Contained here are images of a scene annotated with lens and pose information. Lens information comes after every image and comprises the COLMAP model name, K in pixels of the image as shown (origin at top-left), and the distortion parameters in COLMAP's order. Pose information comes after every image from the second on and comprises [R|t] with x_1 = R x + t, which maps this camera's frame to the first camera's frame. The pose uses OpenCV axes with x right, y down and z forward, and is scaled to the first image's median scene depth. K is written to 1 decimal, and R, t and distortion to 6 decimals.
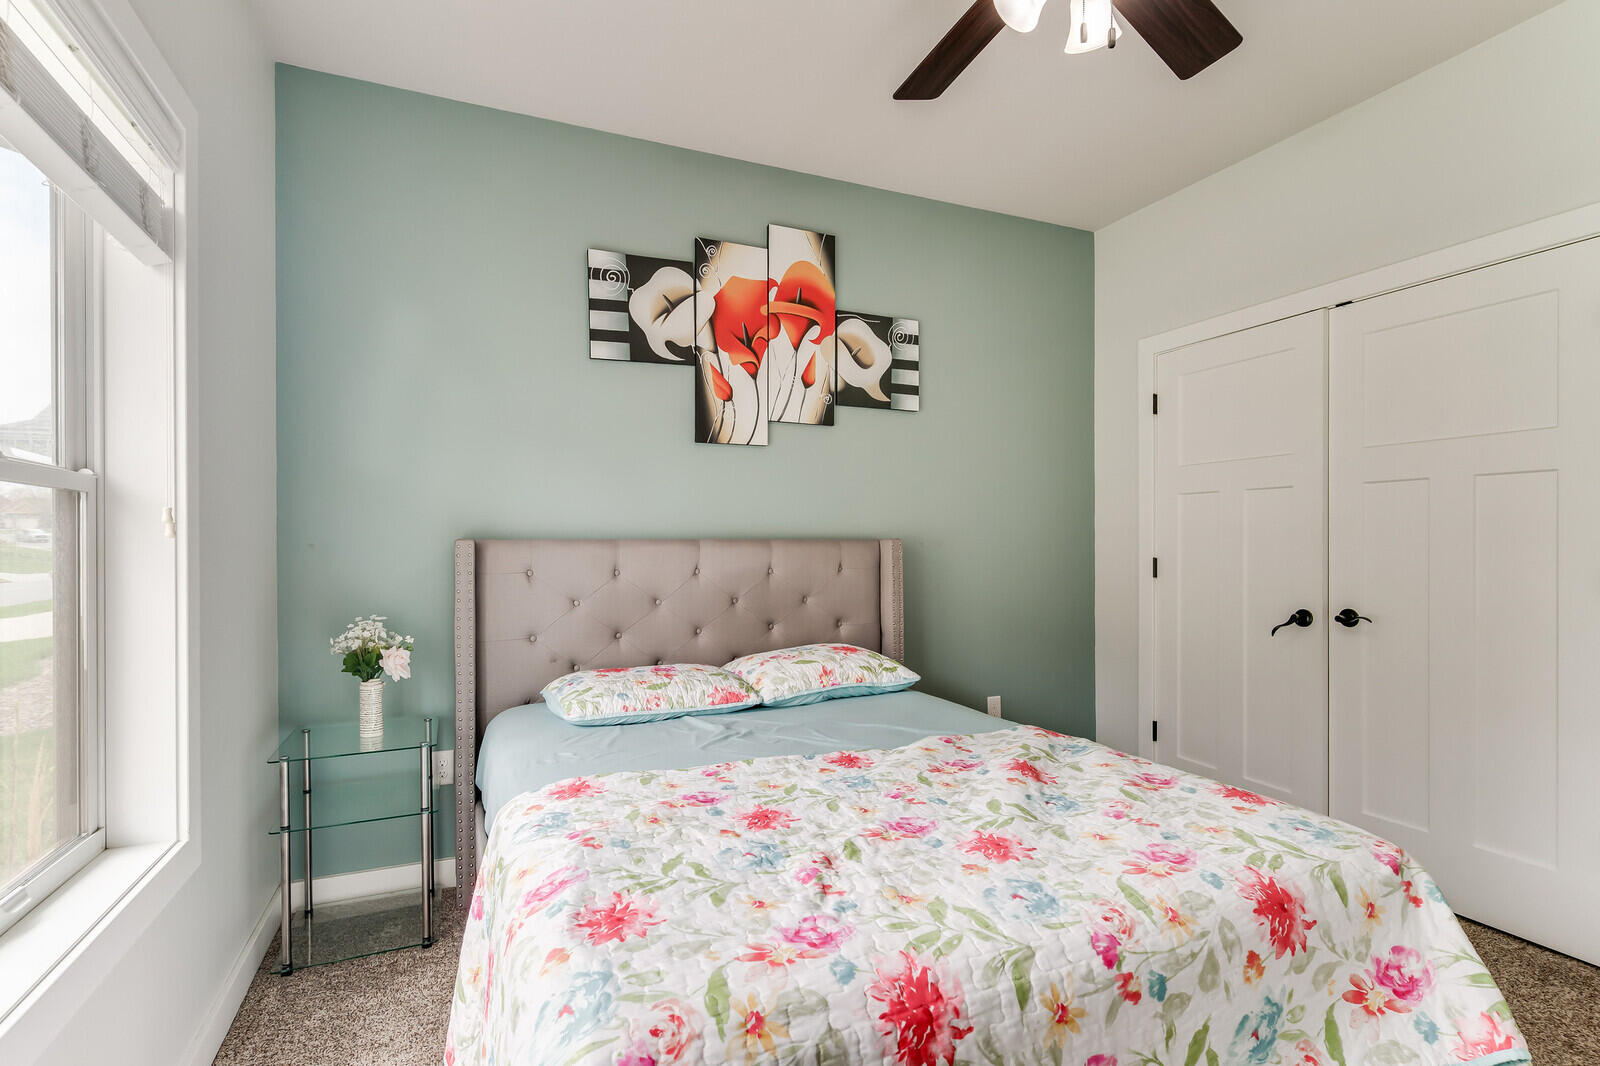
lens RADIAL K [[773.7, 0, 795.3], [0, 773.7, 543.9], [0, 0, 1]] dist [0.003370, 0.000947]
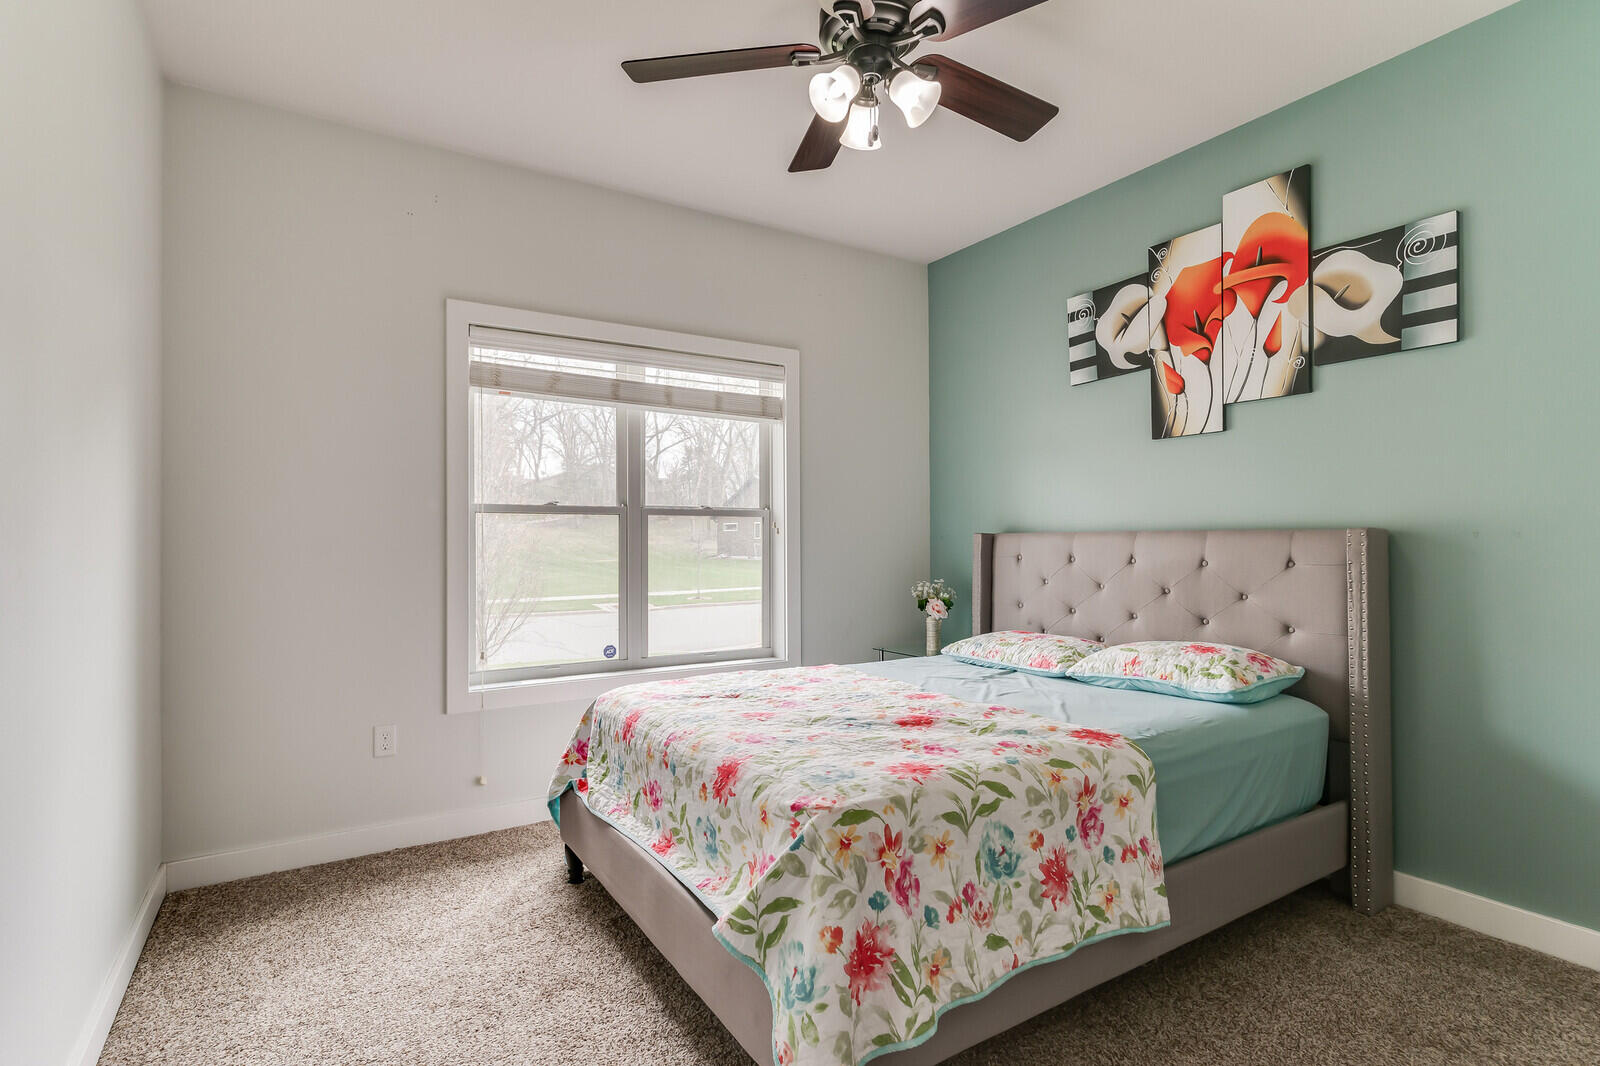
lens RADIAL K [[773.7, 0, 792.4], [0, 773.7, 533.0], [0, 0, 1]] dist [0.003370, 0.000947]
pose [[0.153893, -0.006221, -0.988068, 0.827572], [0.005540, 0.999970, -0.005433, -0.000353], [0.988072, -0.004638, 0.153922, 0.341393]]
